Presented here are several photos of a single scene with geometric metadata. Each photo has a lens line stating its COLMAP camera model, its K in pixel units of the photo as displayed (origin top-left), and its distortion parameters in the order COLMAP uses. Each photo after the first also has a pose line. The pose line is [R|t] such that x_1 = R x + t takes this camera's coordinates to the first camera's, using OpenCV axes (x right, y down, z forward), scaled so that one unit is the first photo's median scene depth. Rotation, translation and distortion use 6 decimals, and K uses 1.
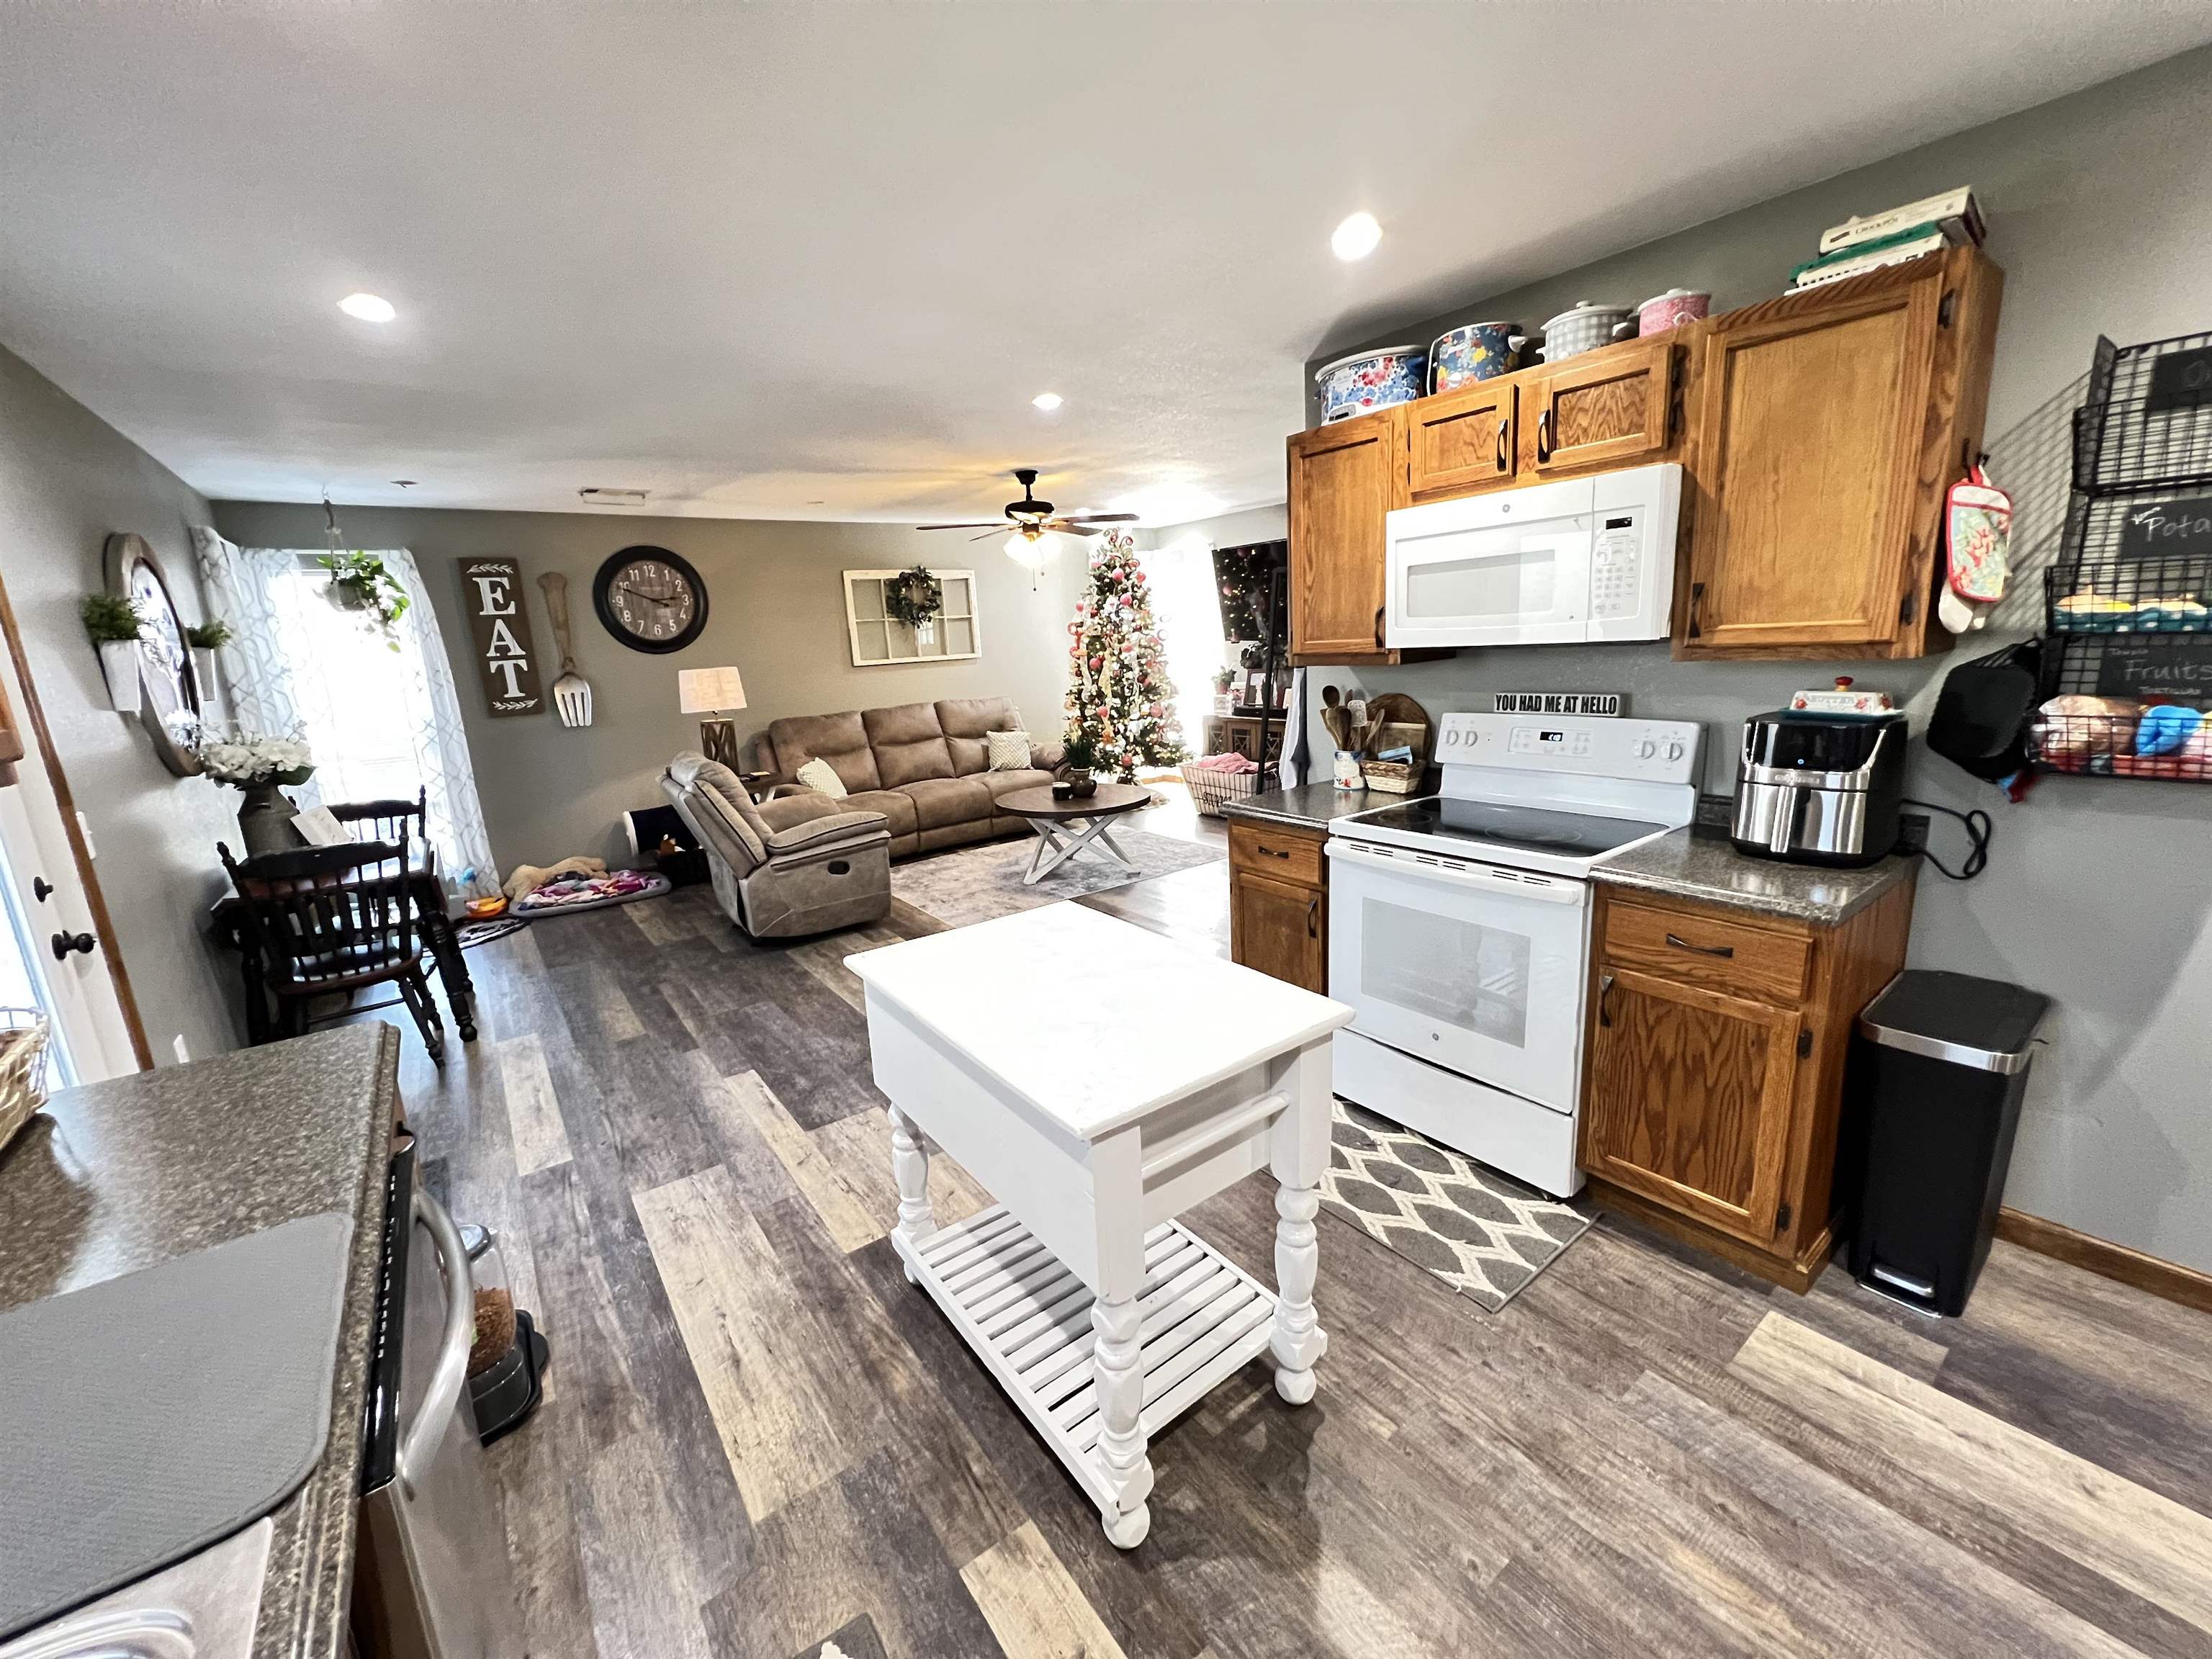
lens RADIAL K [[884.4, 0, 1098.4], [0, 884.4, 825.4], [0, 0, 1]] dist [-0.002146, 0.000654]
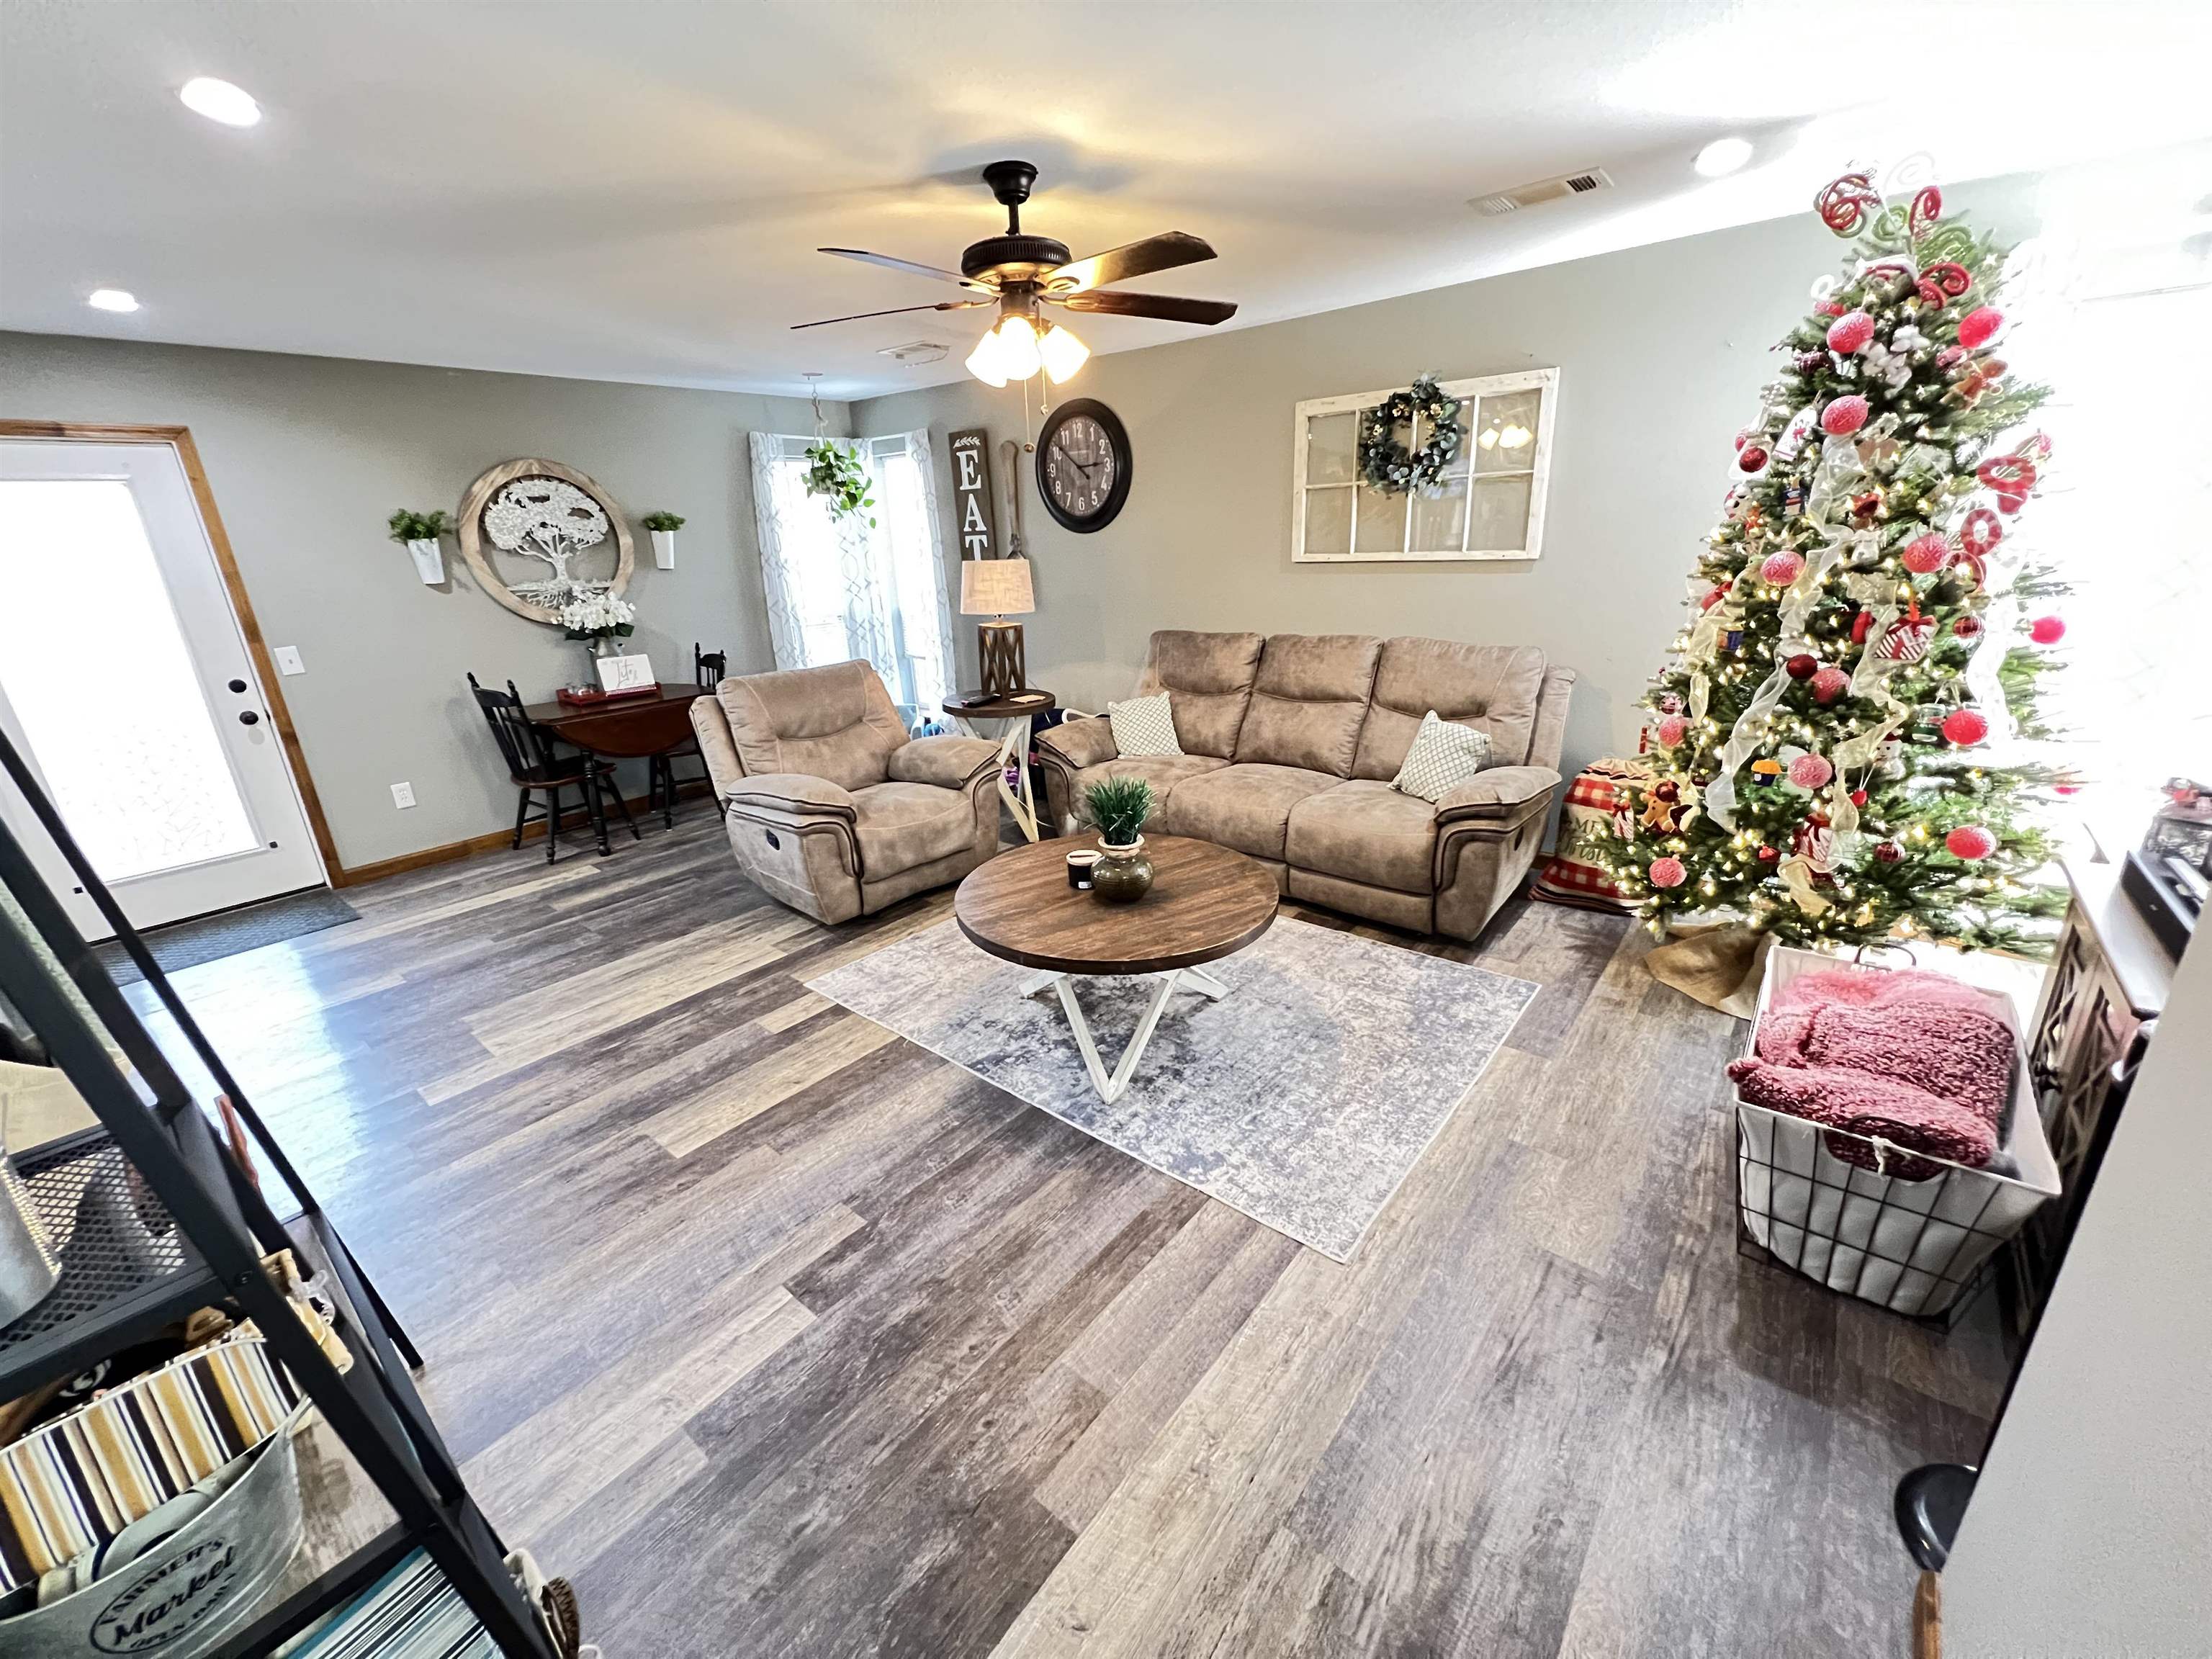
lens RADIAL K [[884.4, 0, 1097.9], [0, 884.4, 824.7], [0, 0, 1]] dist [-0.002146, 0.000654]
pose [[0.238541, 0.352282, -0.904984, 0.548418], [-0.177777, 0.931978, 0.315930, -0.299200], [0.954722, 0.085523, 0.284943, 1.168667]]
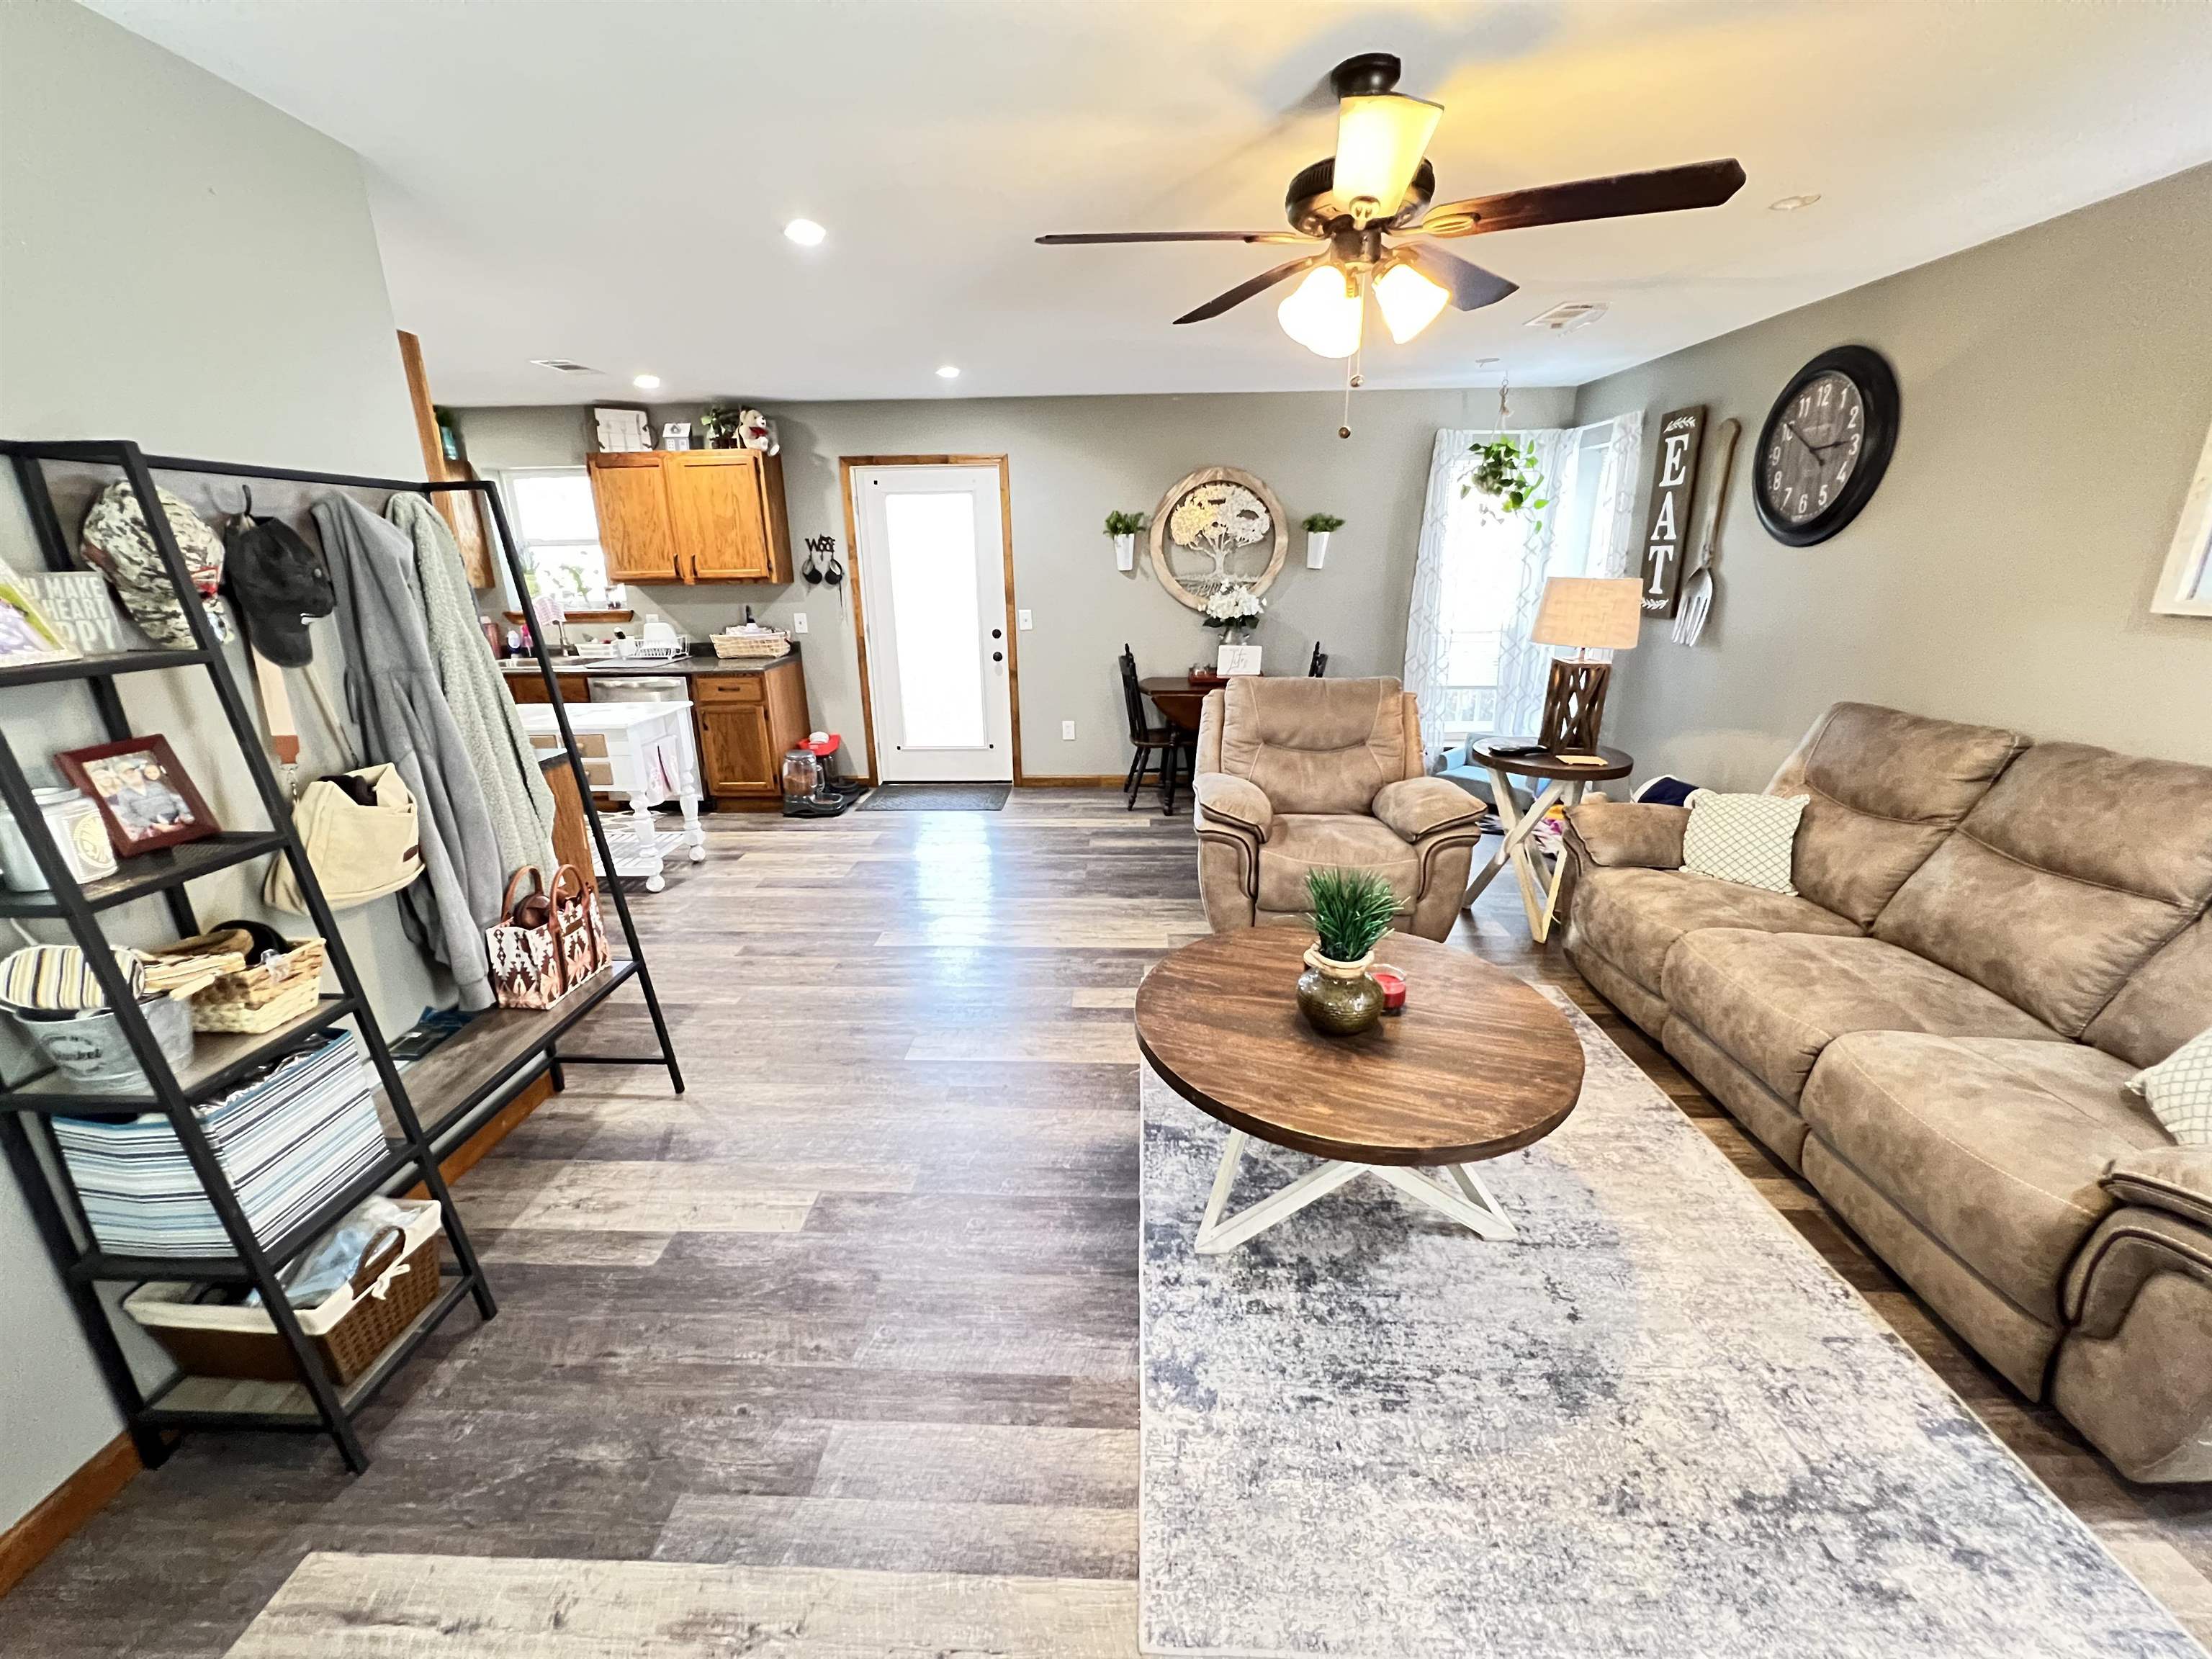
lens RADIAL K [[884.4, 0, 1098.4], [0, 884.4, 824.9], [0, 0, 1]] dist [-0.002146, 0.000654]
pose [[-0.625617, 0.286036, -0.725801, 0.386555], [-0.121494, 0.883284, 0.452824, -0.351707], [0.770612, 0.371475, -0.517846, 1.491149]]
